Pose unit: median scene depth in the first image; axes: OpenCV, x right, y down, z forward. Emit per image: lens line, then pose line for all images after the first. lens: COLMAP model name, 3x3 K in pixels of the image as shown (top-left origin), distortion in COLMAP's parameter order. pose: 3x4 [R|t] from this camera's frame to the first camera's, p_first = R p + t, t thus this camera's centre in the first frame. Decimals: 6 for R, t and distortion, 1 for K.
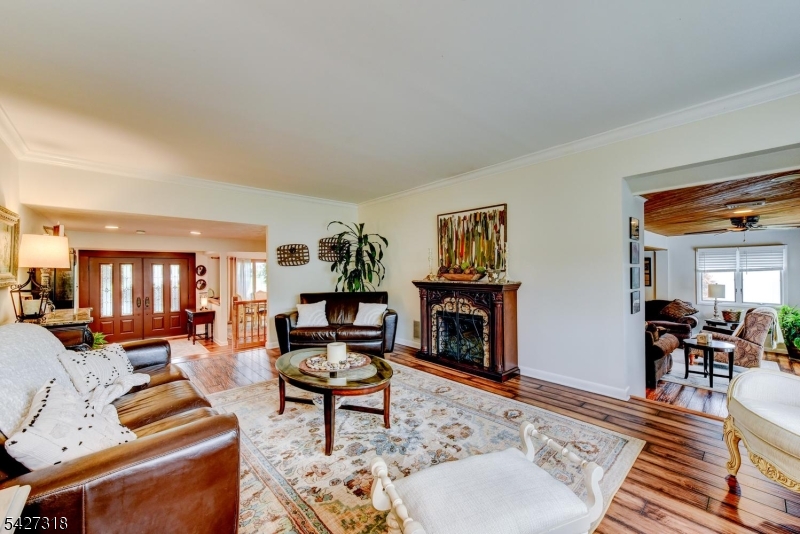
lens RADIAL K [[318.0, 0, 393.3], [0, 318.0, 268.2], [0, 0, 1]] dist [0.000358, 0.000778]
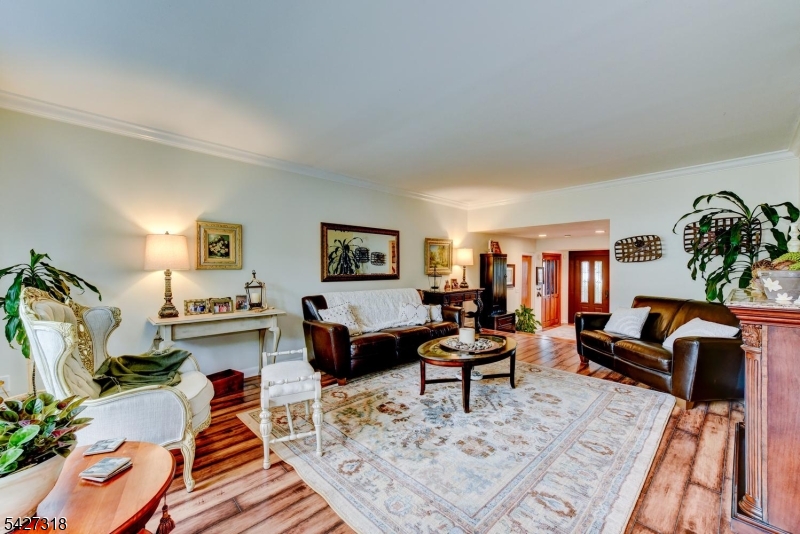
lens RADIAL K [[318.0, 0, 402.4], [0, 318.0, 266.6], [0, 0, 1]] dist [0.000358, 0.000778]
pose [[0.030225, 0.008975, -0.999503, 0.511942], [0.004962, 0.999946, 0.009129, -0.005968], [0.999531, -0.005236, 0.030179, 0.358575]]
